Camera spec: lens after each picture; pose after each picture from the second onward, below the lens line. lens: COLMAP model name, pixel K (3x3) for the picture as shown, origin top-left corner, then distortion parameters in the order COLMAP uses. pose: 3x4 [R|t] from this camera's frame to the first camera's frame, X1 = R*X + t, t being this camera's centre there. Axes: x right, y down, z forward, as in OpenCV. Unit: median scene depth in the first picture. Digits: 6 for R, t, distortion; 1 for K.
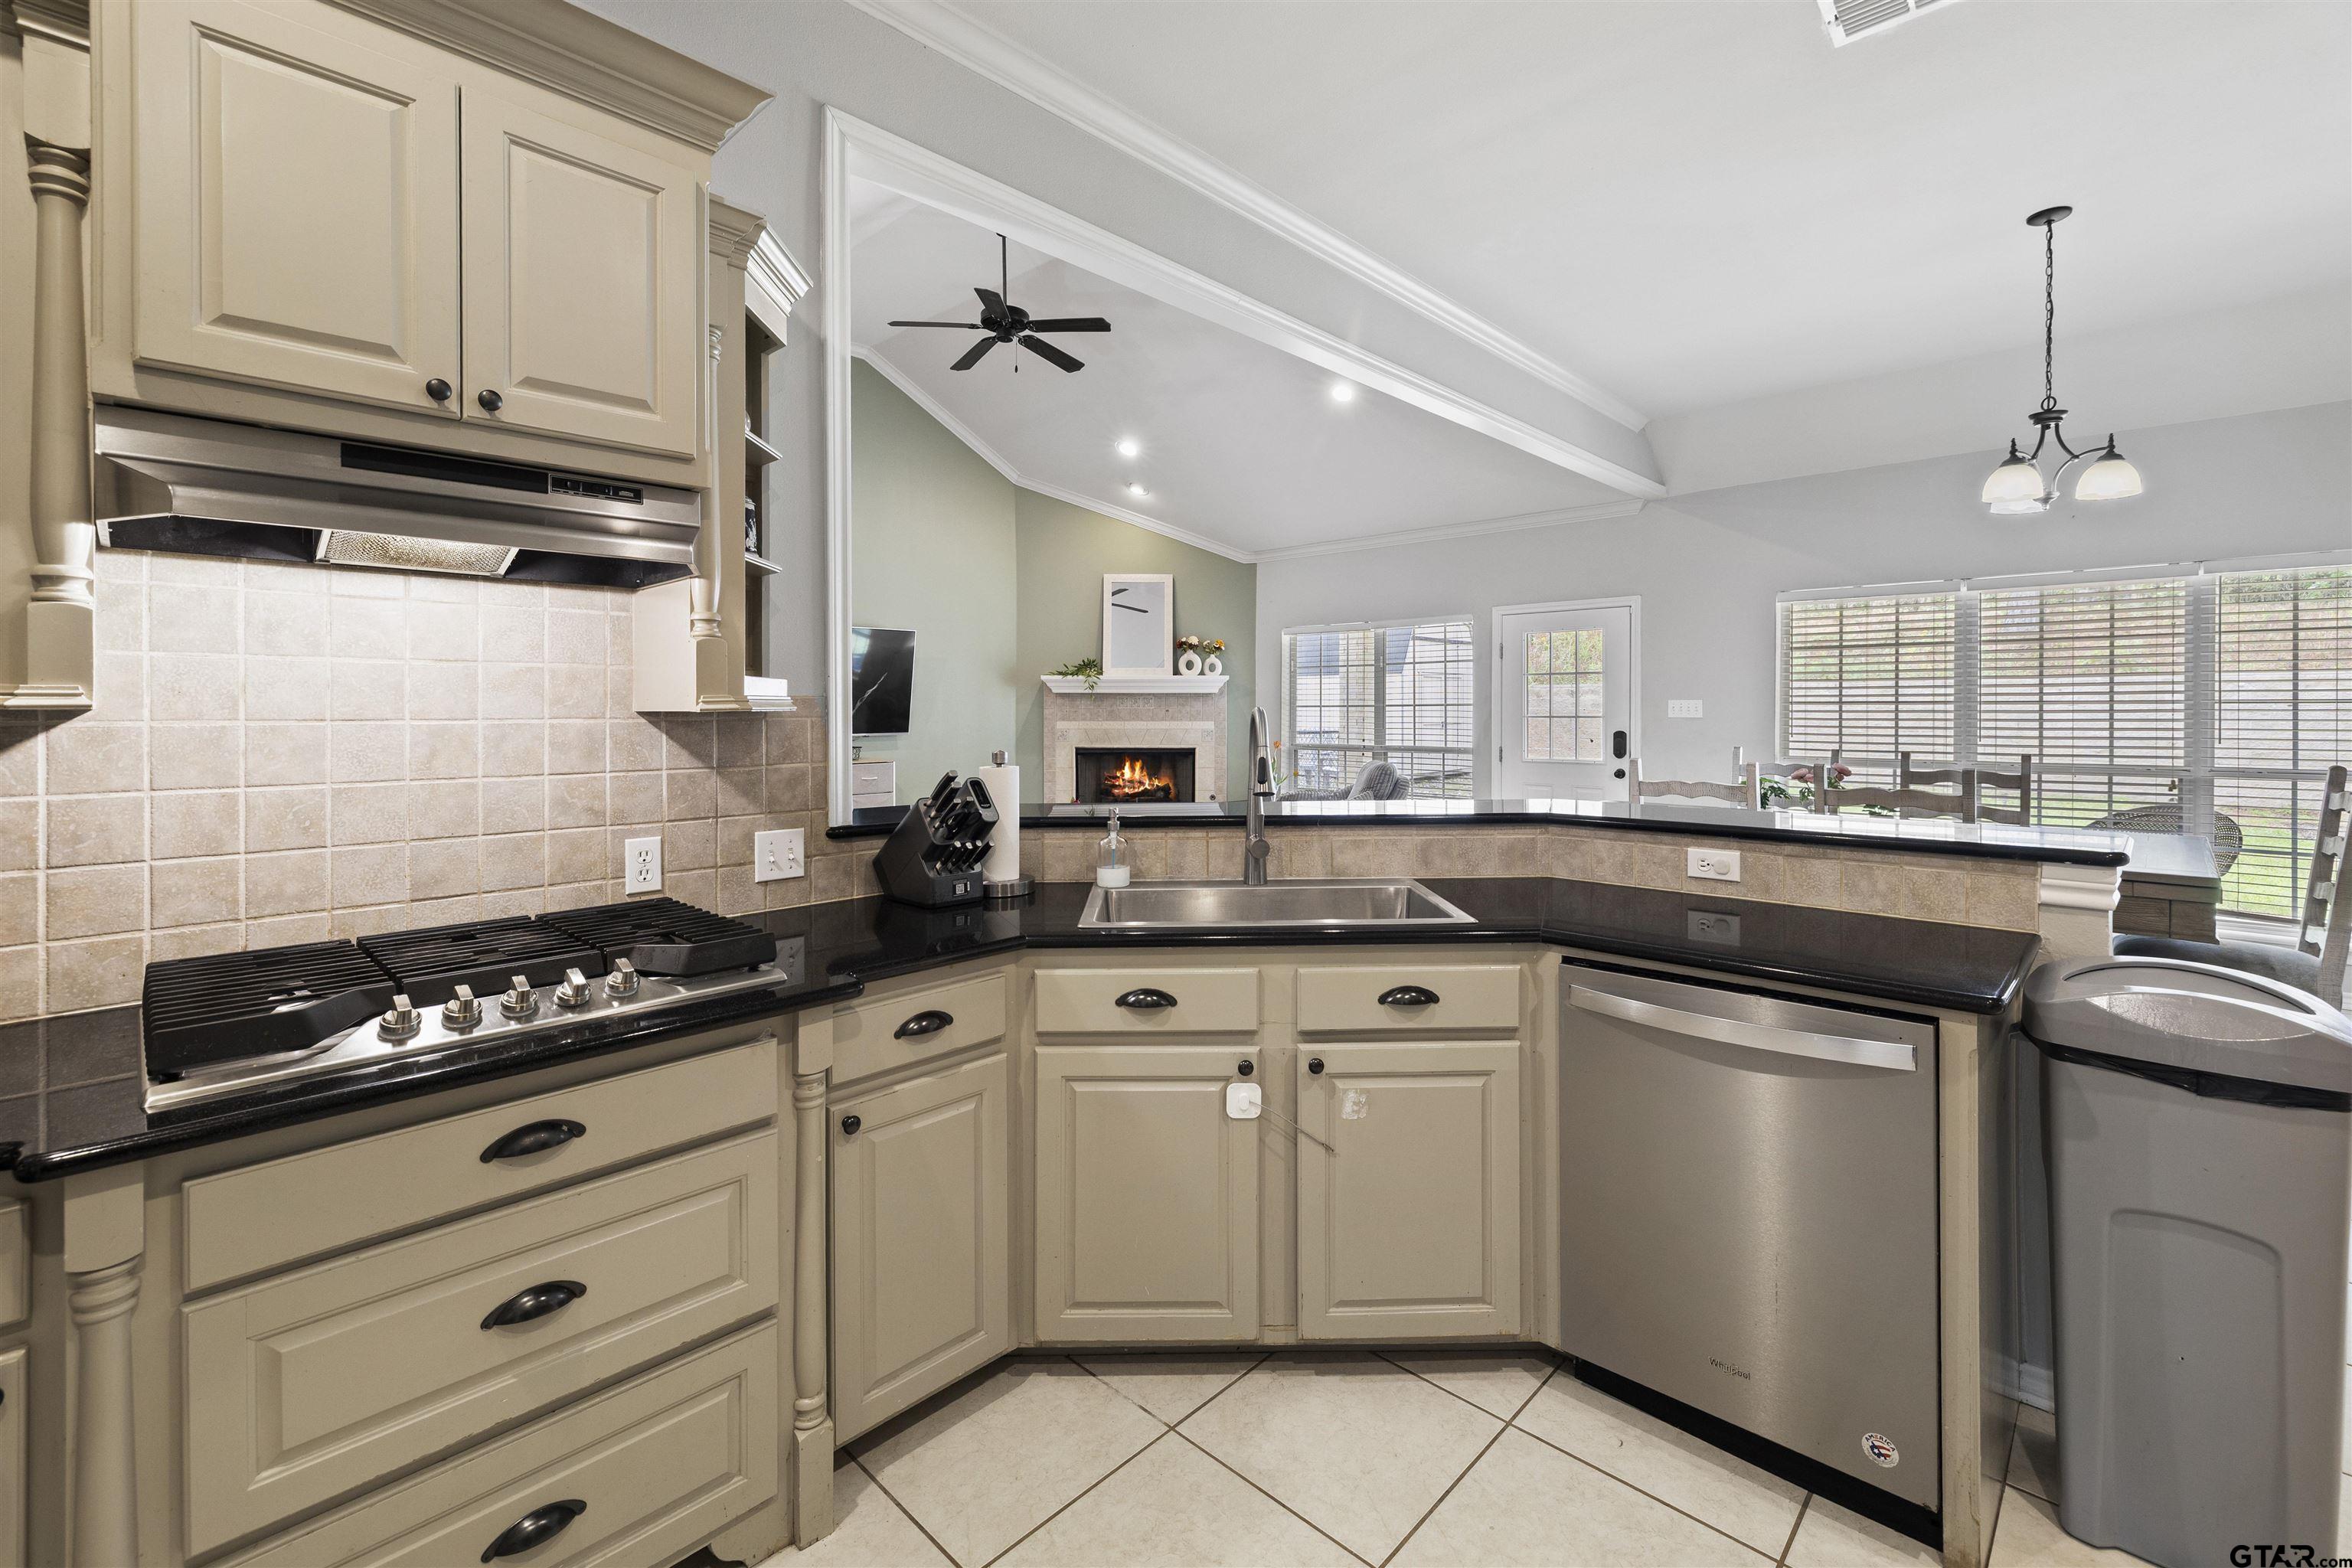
lens RADIAL K [[1002.9, 0, 1179.3], [0, 1002.9, 714.9], [0, 0, 1]] dist [-0.001080, 0.000048]
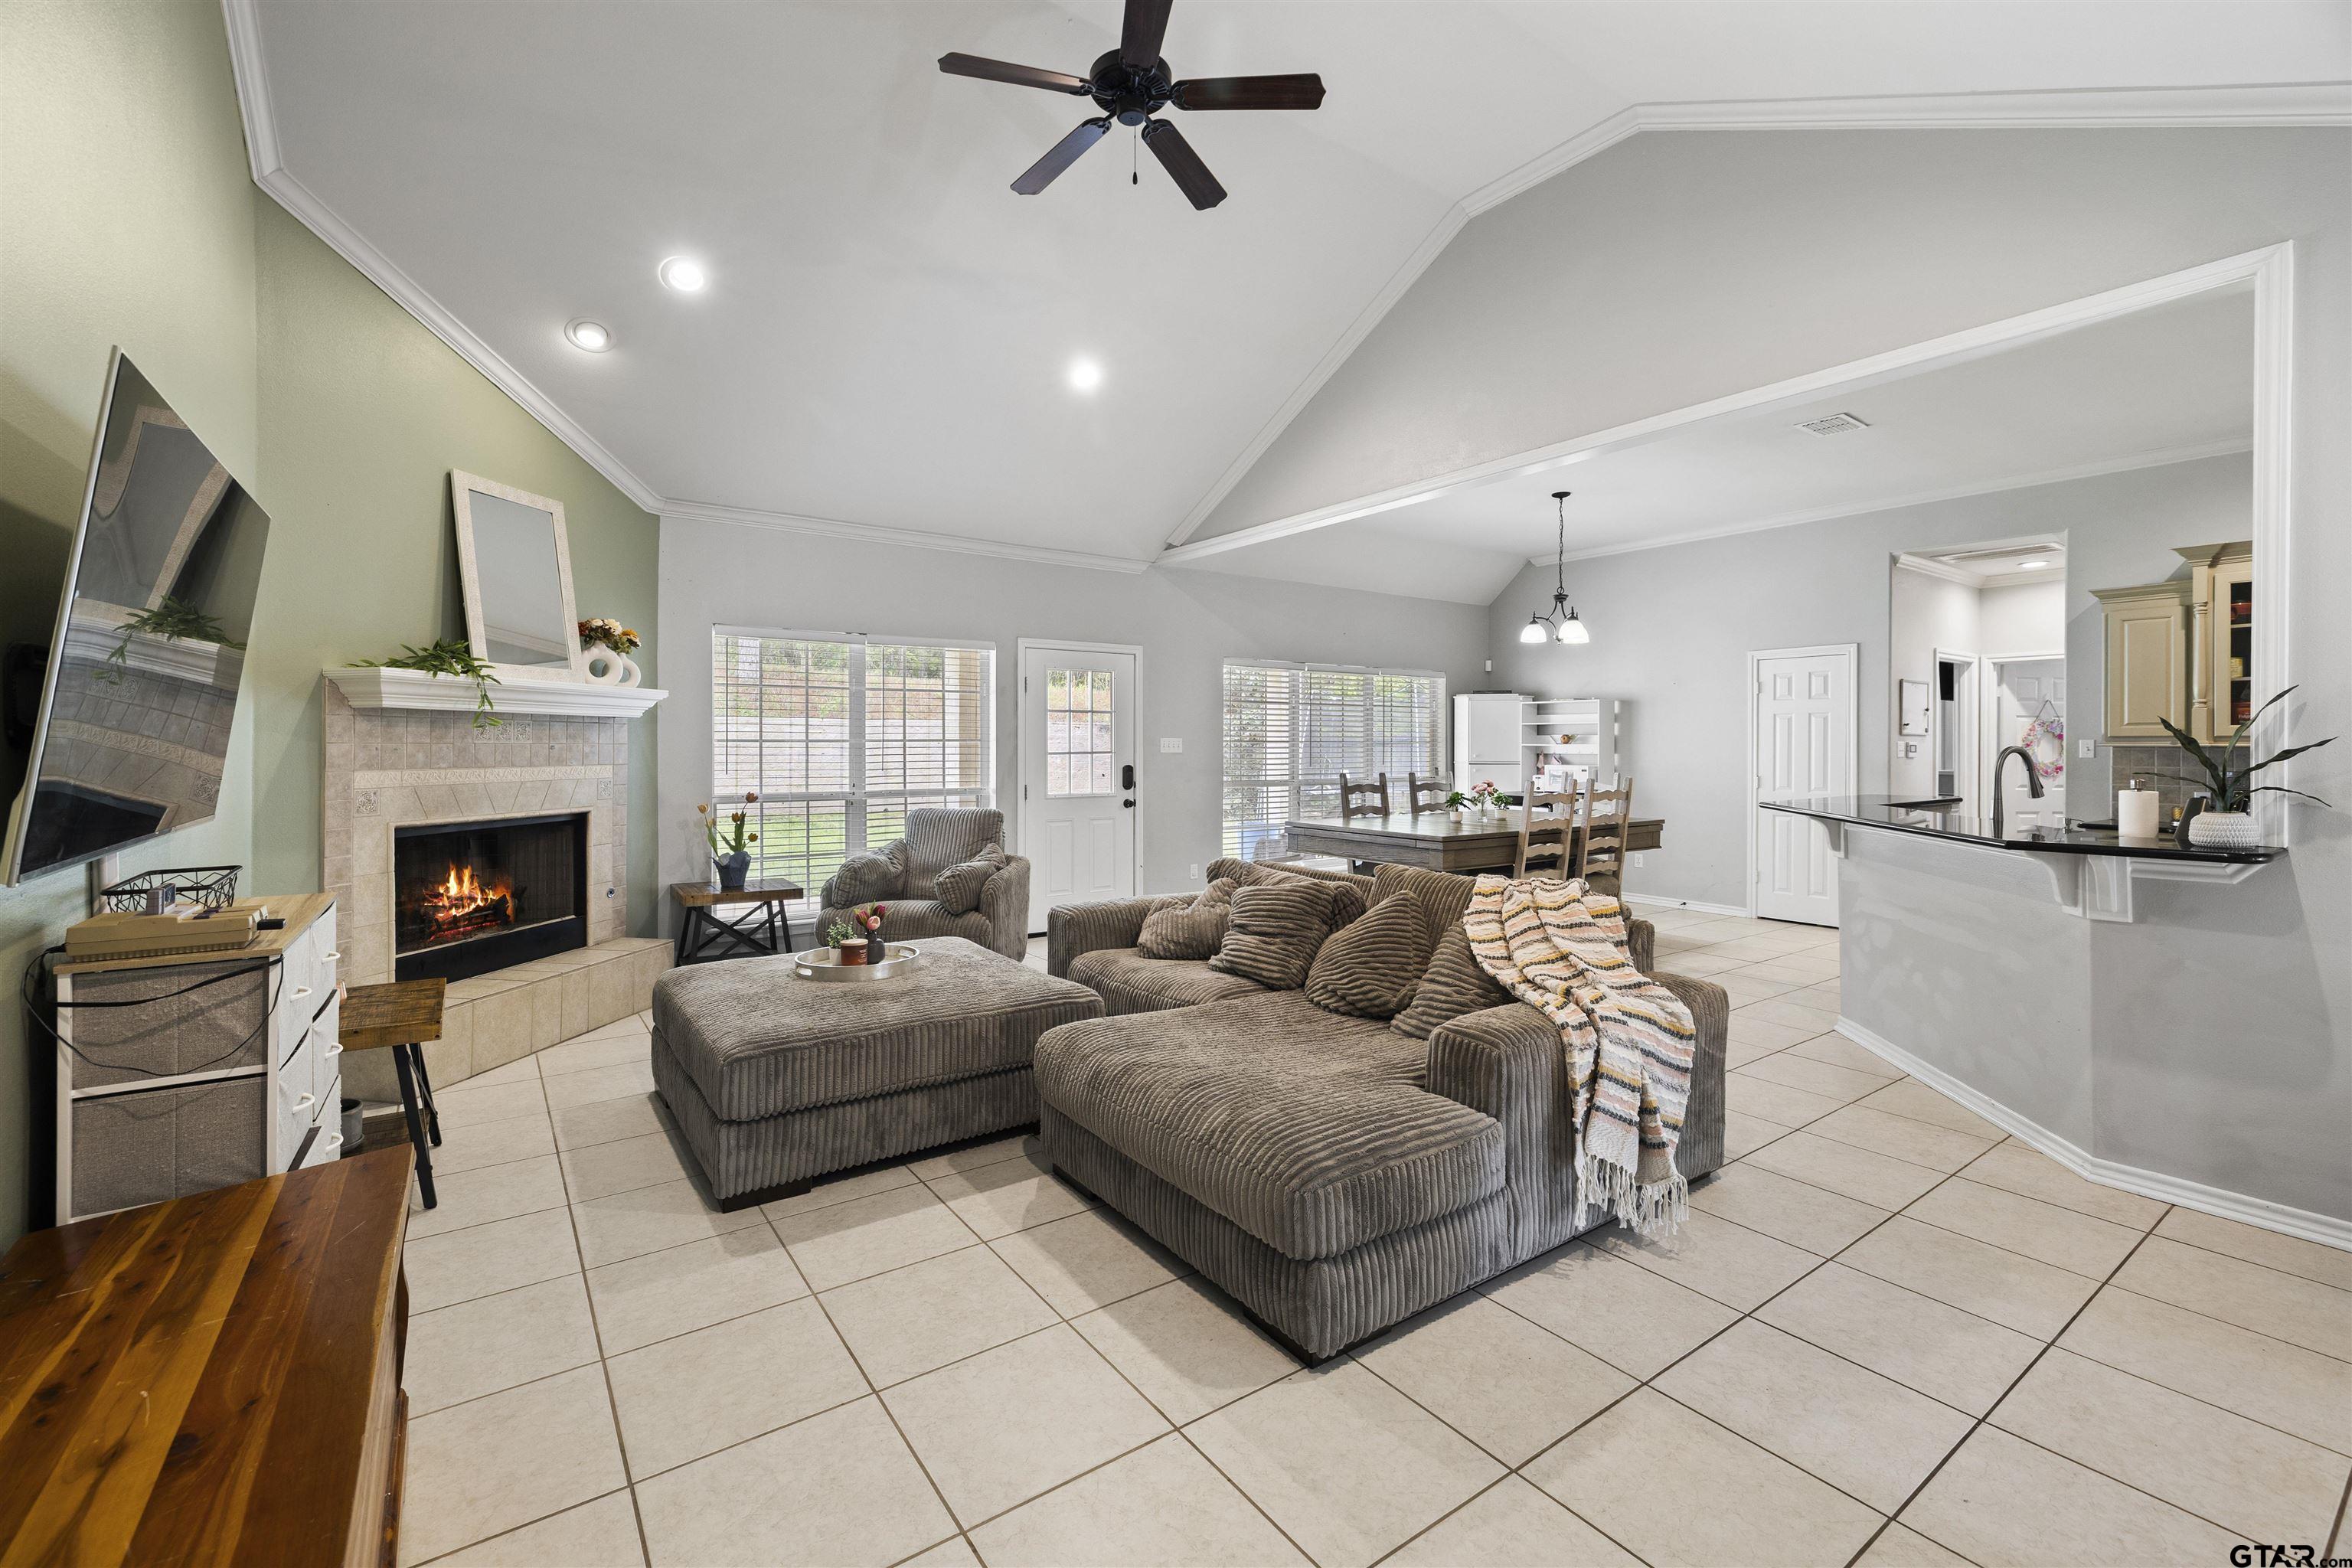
lens RADIAL K [[991.8, 0, 1177.4], [0, 991.8, 748.4], [0, 0, 1]] dist [-0.000489, -0.000024]
pose [[0.185641, -0.001387, 0.982617, -0.882327], [0.004165, 0.999991, 0.000625, -0.004642], [-0.982609, 0.003977, 0.185646, 1.028614]]
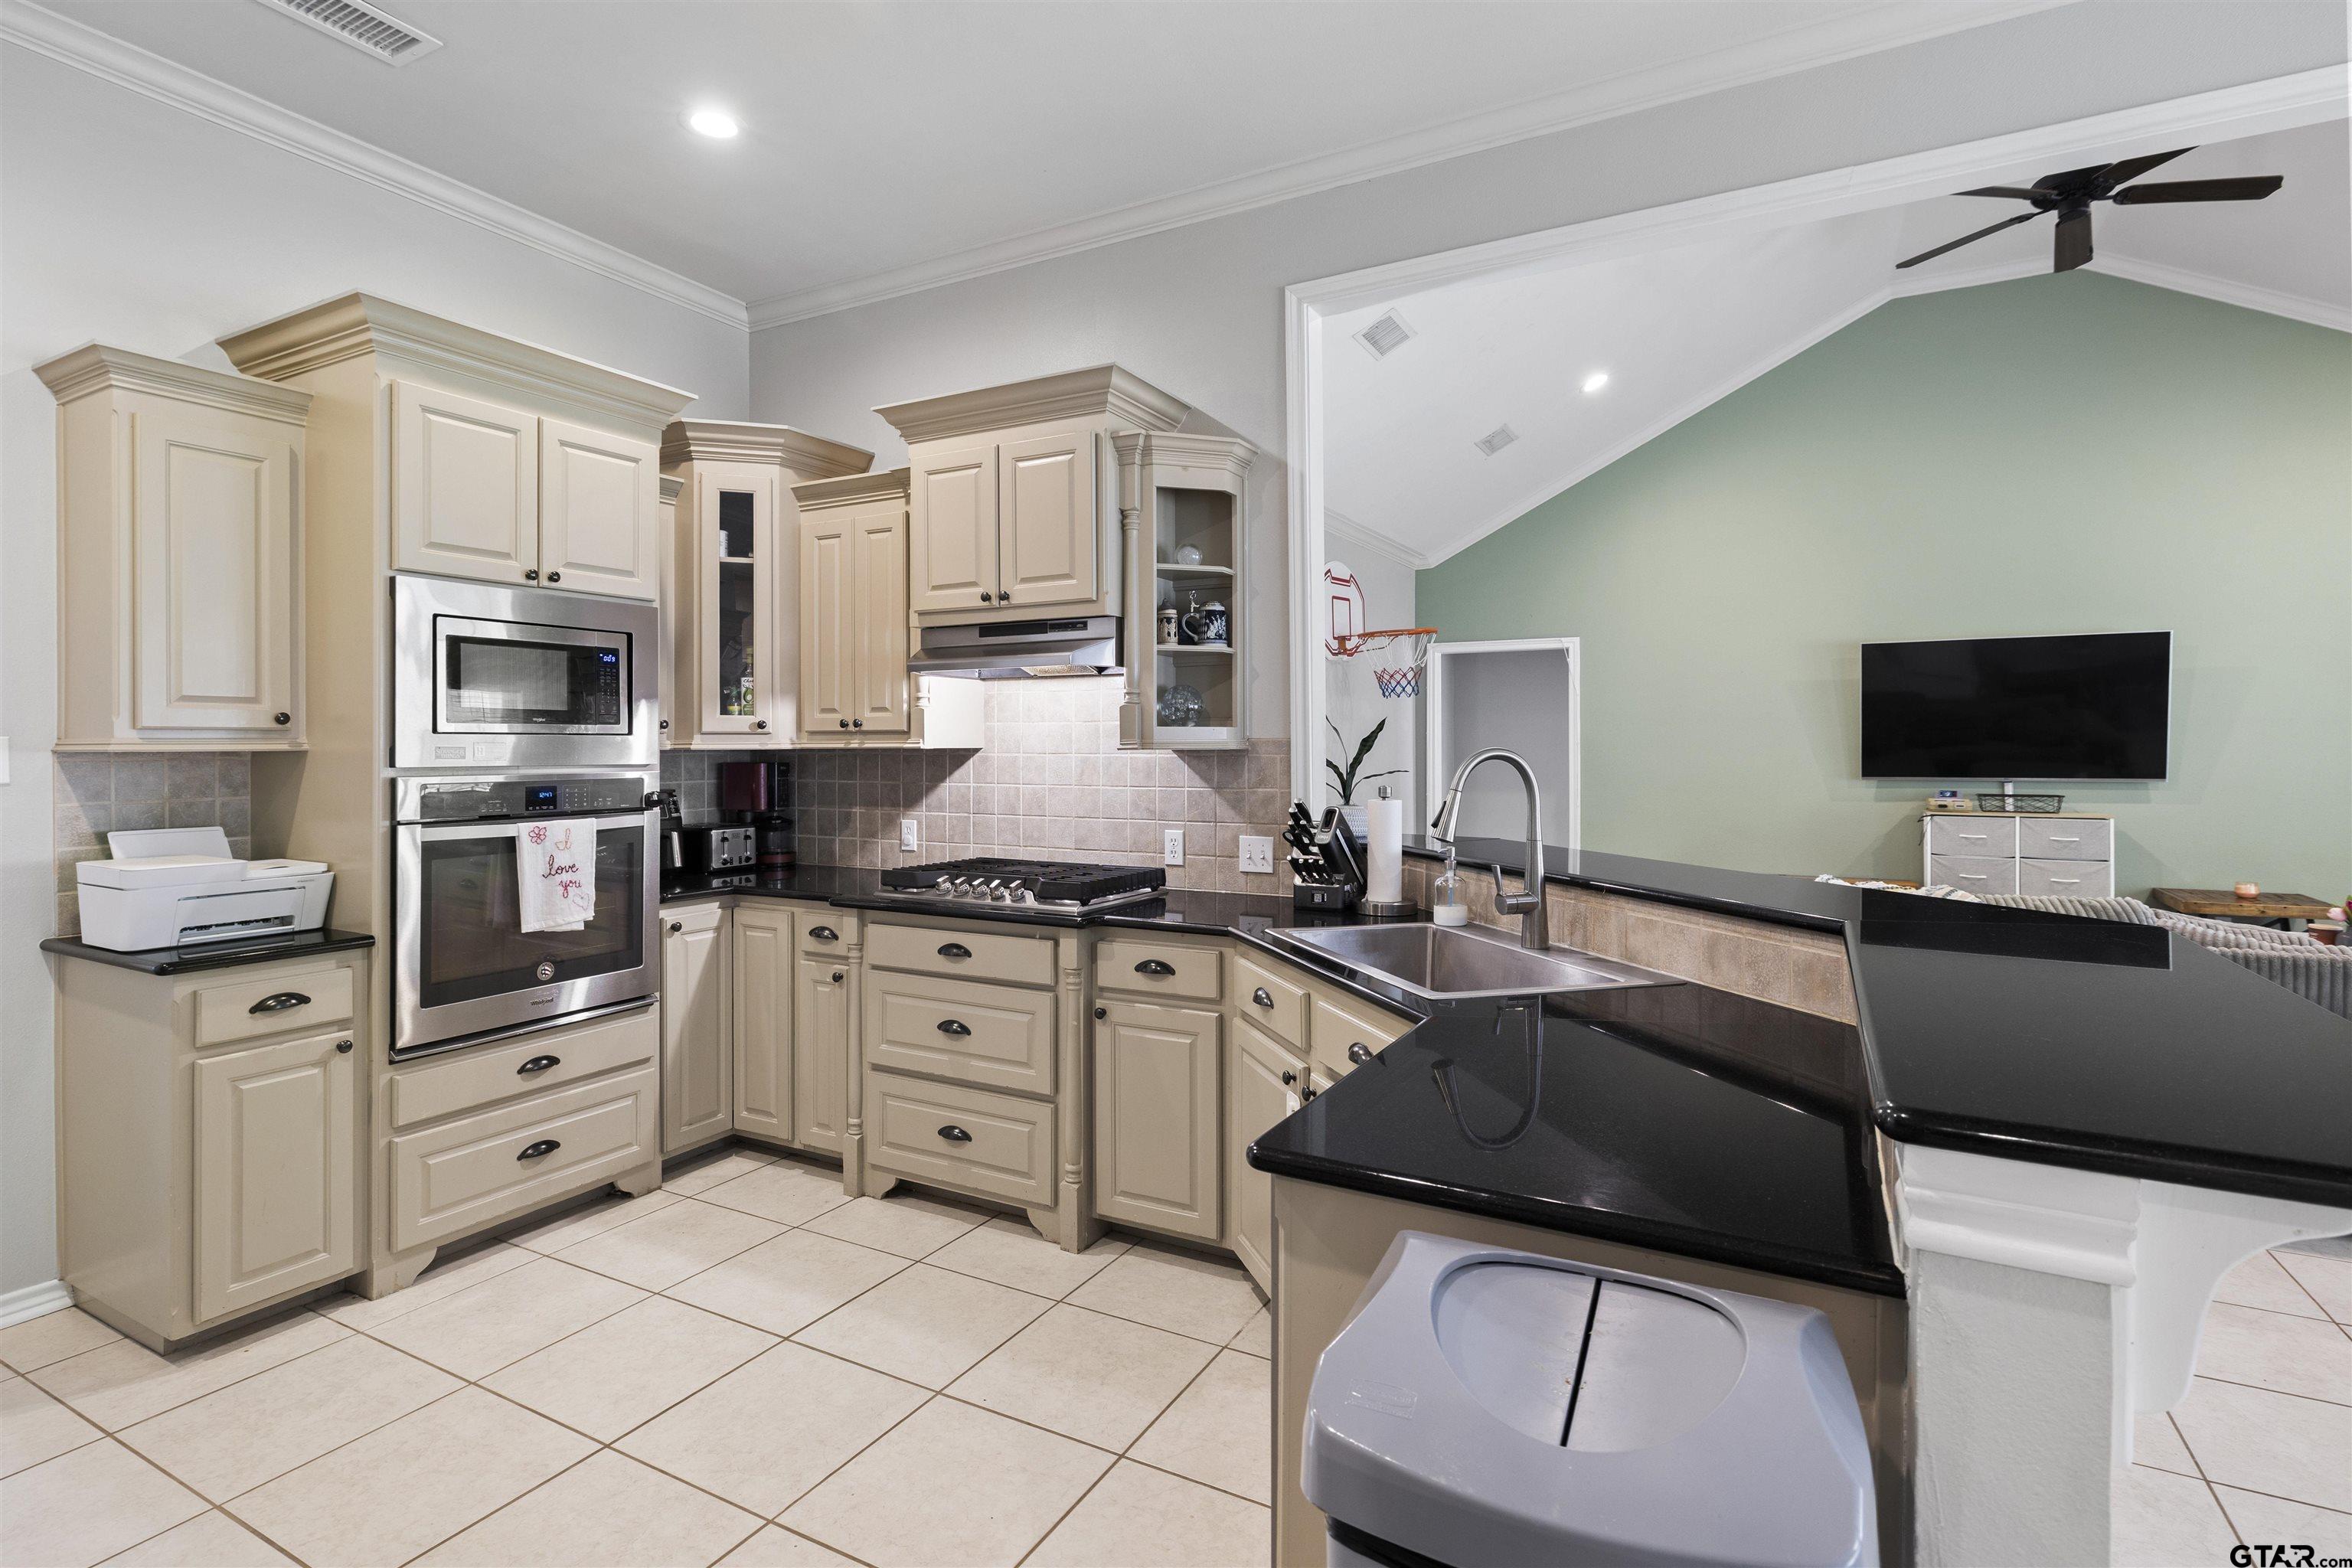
lens RADIAL K [[1142.5, 0, 1173.1], [0, 1142.5, 748.6], [0, 0, 1]] dist [-0.001803, 0.000843]
pose [[0.261143, 0.003861, -0.965293, 0.508590], [-0.004018, 0.999988, 0.002913, -0.004324], [0.965292, 0.003118, 0.261155, 0.227592]]
